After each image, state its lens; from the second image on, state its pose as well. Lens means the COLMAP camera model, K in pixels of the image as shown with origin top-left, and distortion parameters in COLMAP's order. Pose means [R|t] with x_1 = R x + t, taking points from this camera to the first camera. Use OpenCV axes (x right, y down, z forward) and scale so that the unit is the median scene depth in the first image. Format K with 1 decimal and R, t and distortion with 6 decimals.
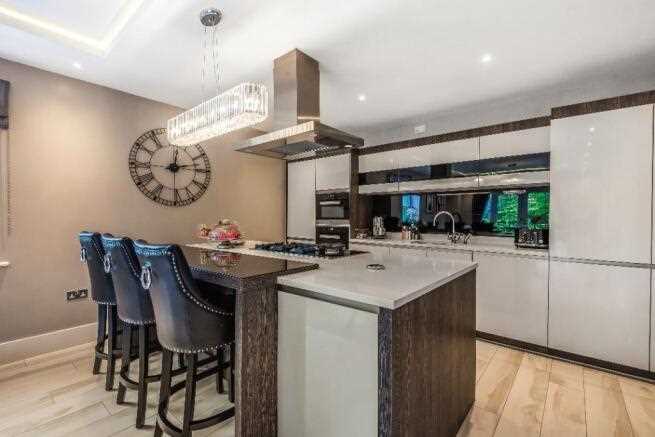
lens RADIAL K [[296.1, 0, 328.4], [0, 296.1, 216.1], [0, 0, 1]] dist [0.004051, 0.000392]
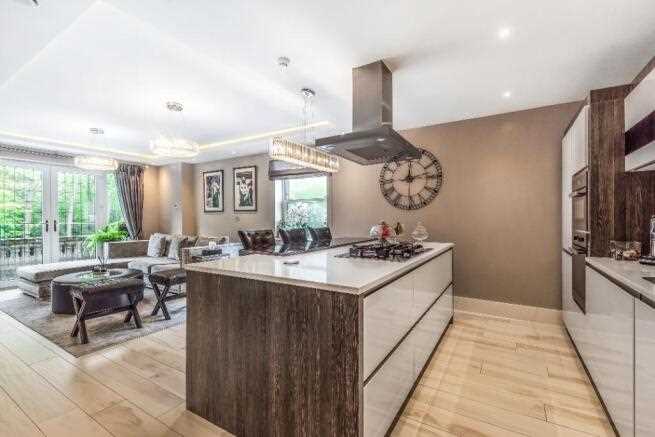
lens RADIAL K [[296.1, 0, 327.5], [0, 296.1, 220.0], [0, 0, 1]] dist [0.004051, 0.000392]
pose [[0.132930, -0.005239, -0.991112, 0.658479], [-0.001163, 0.999985, -0.005442, 0.015815], [0.991125, 0.001876, 0.132922, 0.494447]]
